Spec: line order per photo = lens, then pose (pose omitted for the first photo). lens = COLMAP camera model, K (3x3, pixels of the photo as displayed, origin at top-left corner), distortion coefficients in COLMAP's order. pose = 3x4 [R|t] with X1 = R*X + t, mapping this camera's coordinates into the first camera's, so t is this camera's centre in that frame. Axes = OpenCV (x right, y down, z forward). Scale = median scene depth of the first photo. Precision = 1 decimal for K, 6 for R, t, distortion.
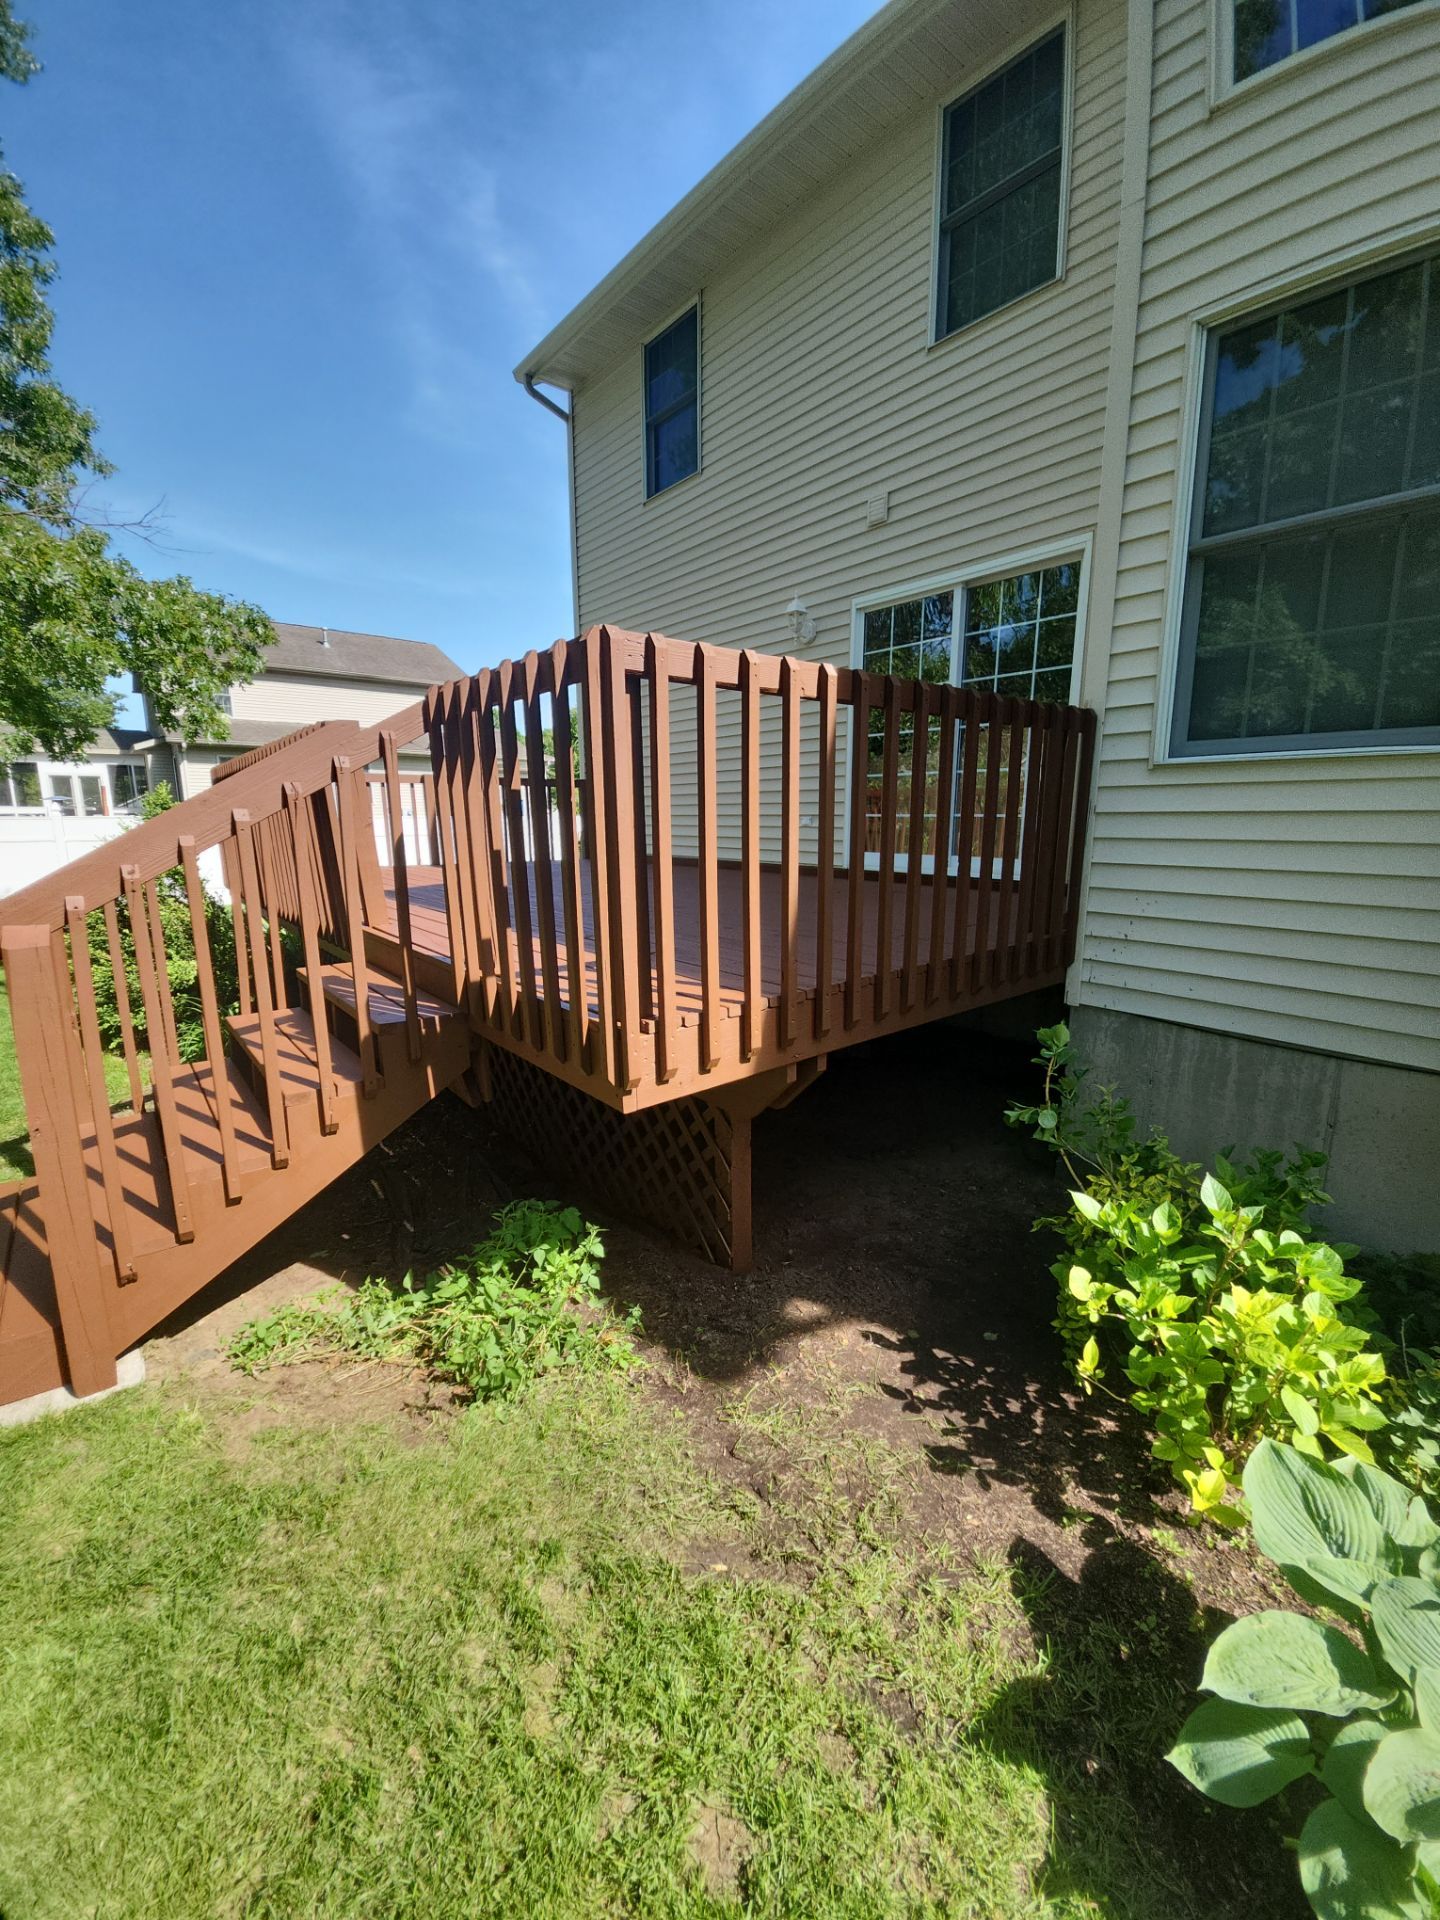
lens RADIAL K [[760.5, 0, 726.2], [0, 760.5, 968.7], [0, 0, 1]] dist [-0.023782, -0.000553]
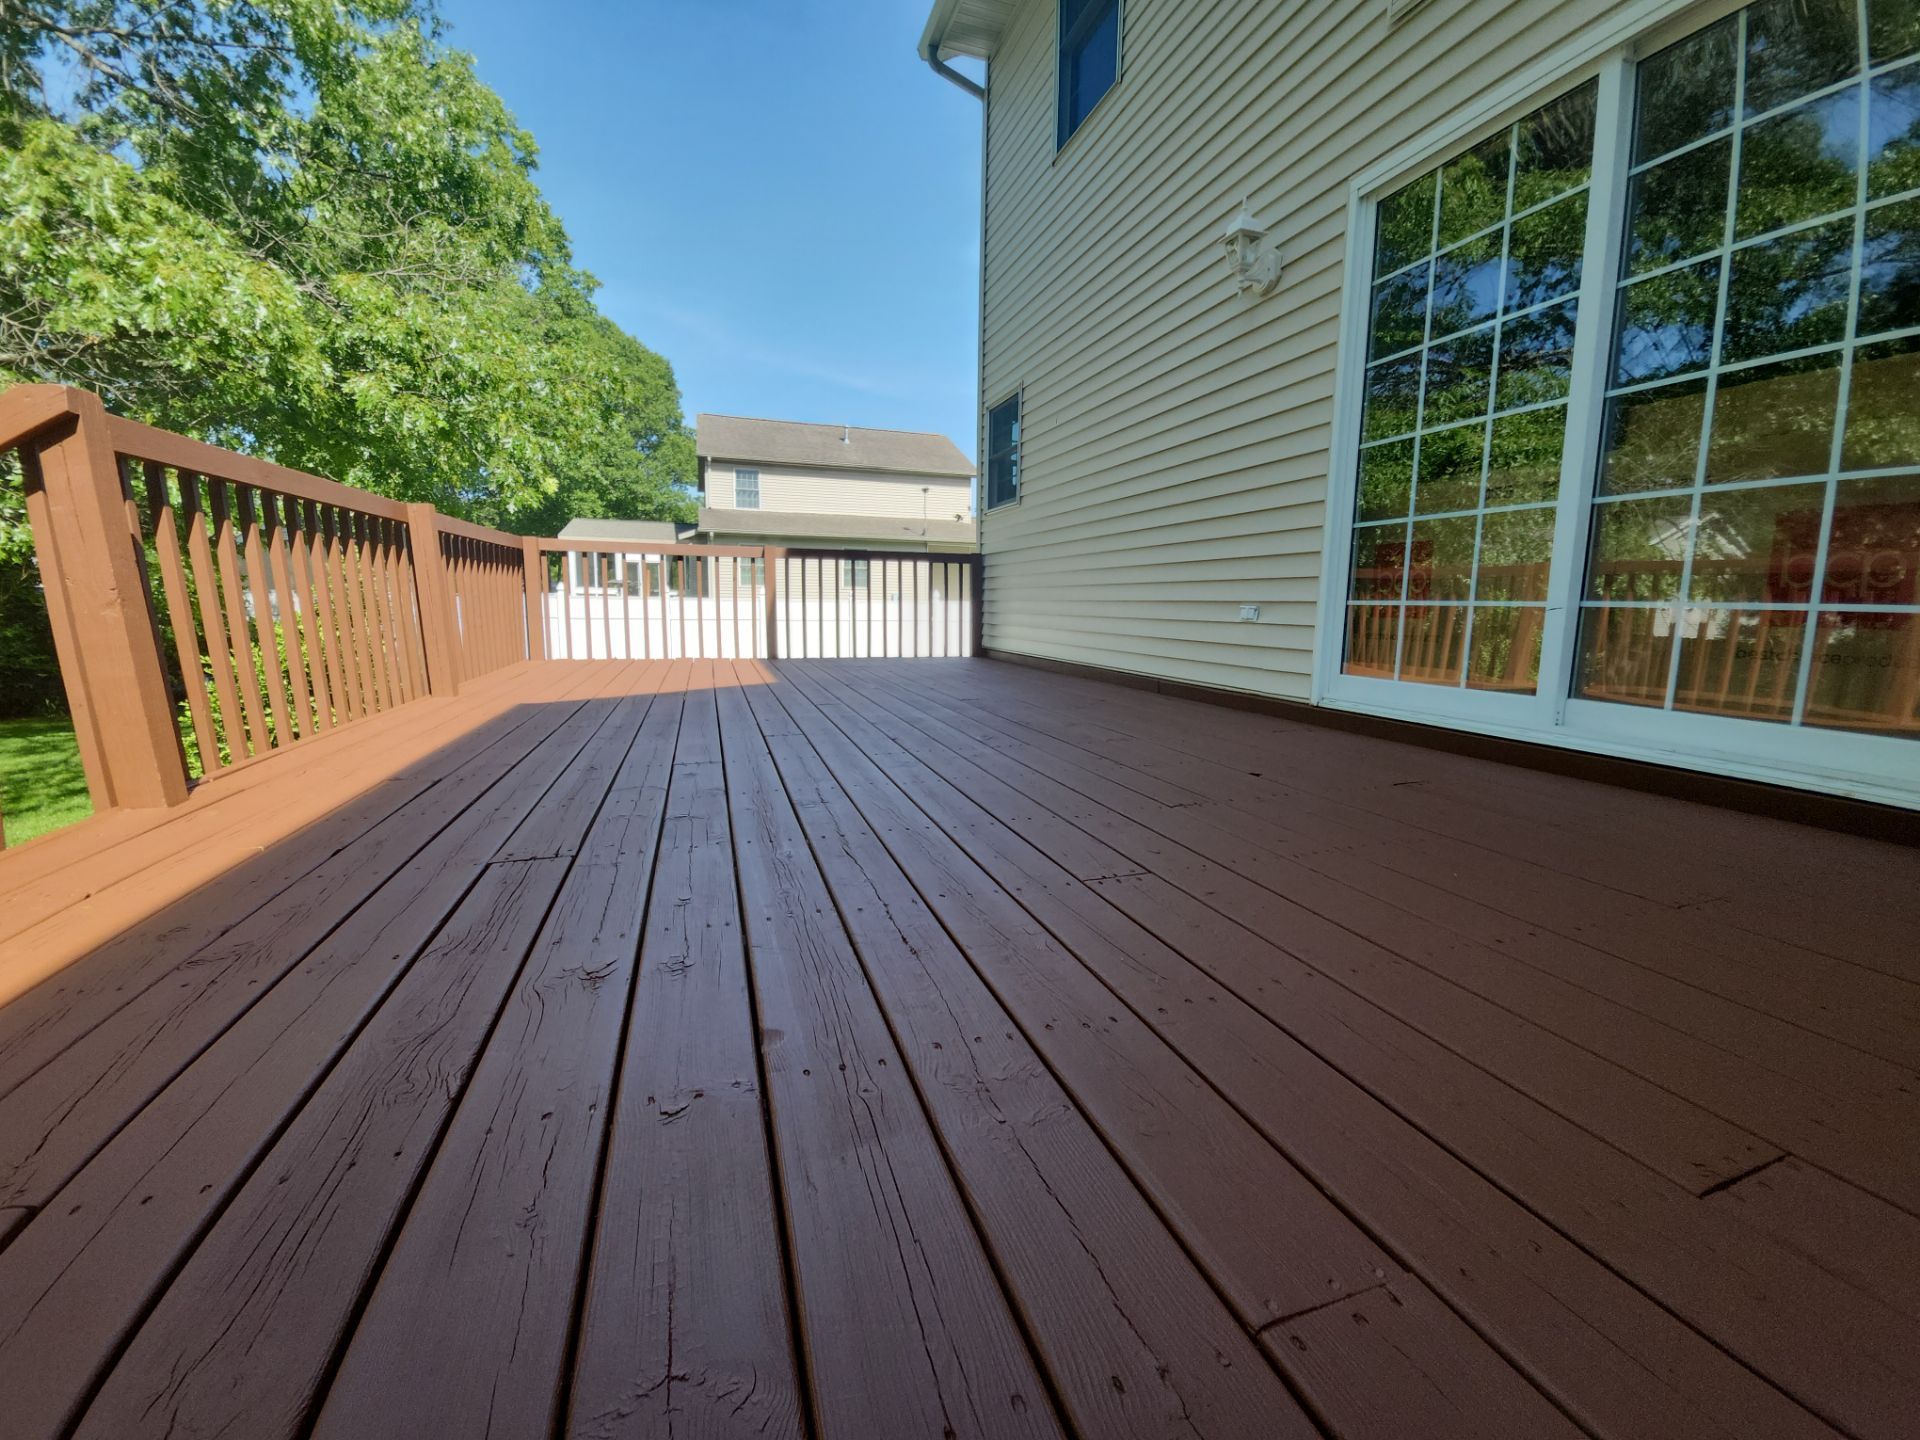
lens RADIAL K [[760.5, 0, 956.3], [0, 760.5, 710.0], [0, 0, 1]] dist [-0.023782, -0.000553]
pose [[0.929664, 0.062643, -0.363044, 0.141070], [-0.084734, 0.995376, -0.045232, -0.099893], [0.358532, 0.072813, 0.930673, 0.524139]]
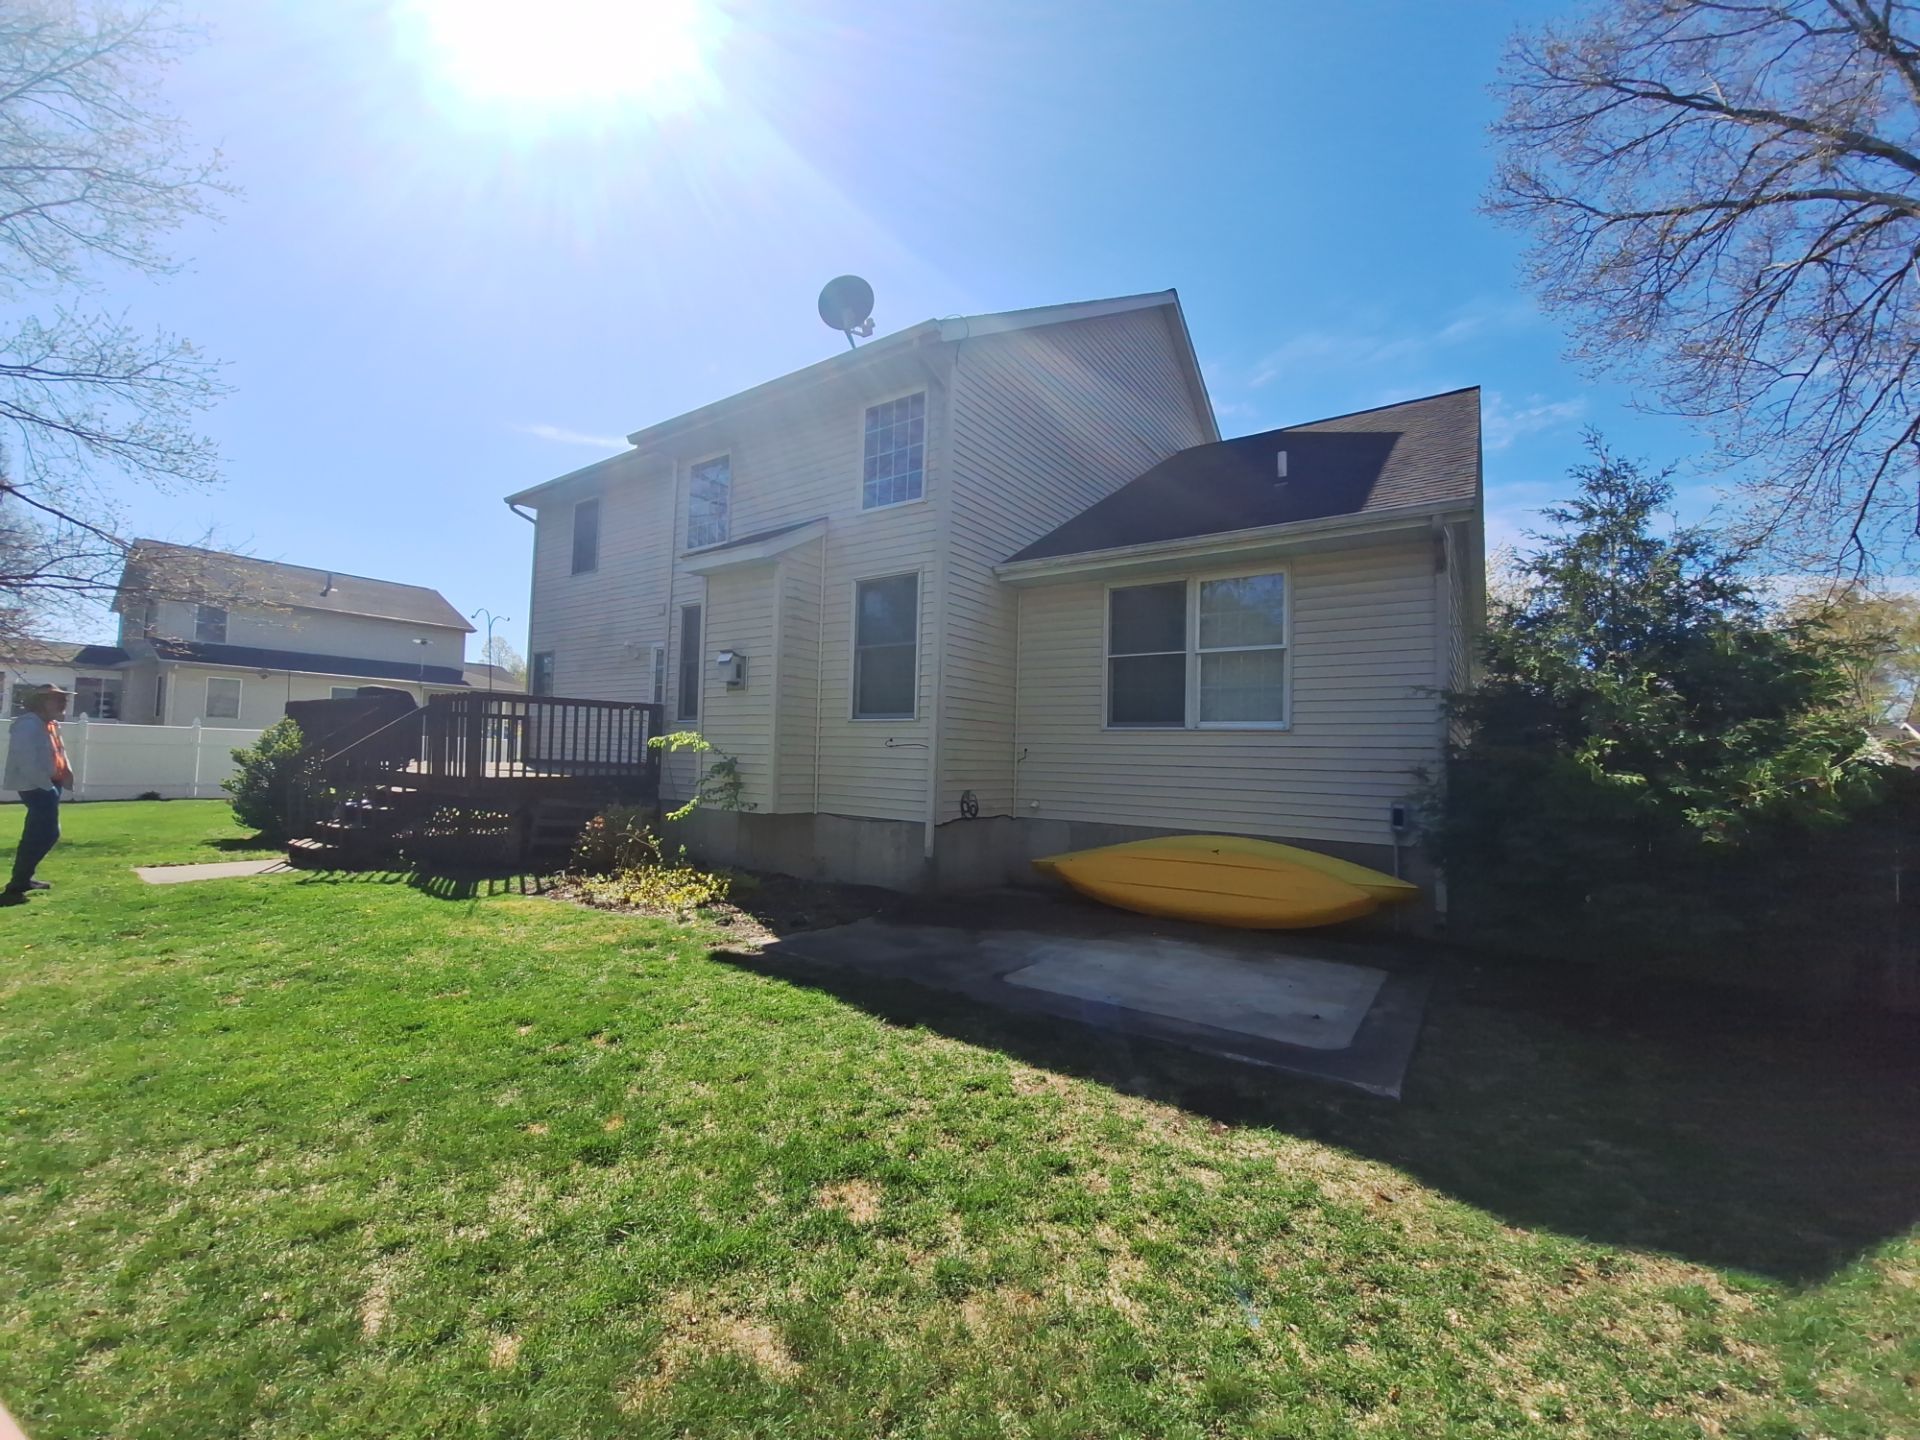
lens RADIAL K [[752.8, 0, 953.3], [0, 752.8, 729.5], [0, 0, 1]] dist [-0.001056, 0.000008]
pose [[0.964944, 0.035180, 0.260087, 0.523200], [0.025104, 0.974061, -0.224890, 0.319116], [-0.261252, 0.223536, 0.939031, -1.442178]]
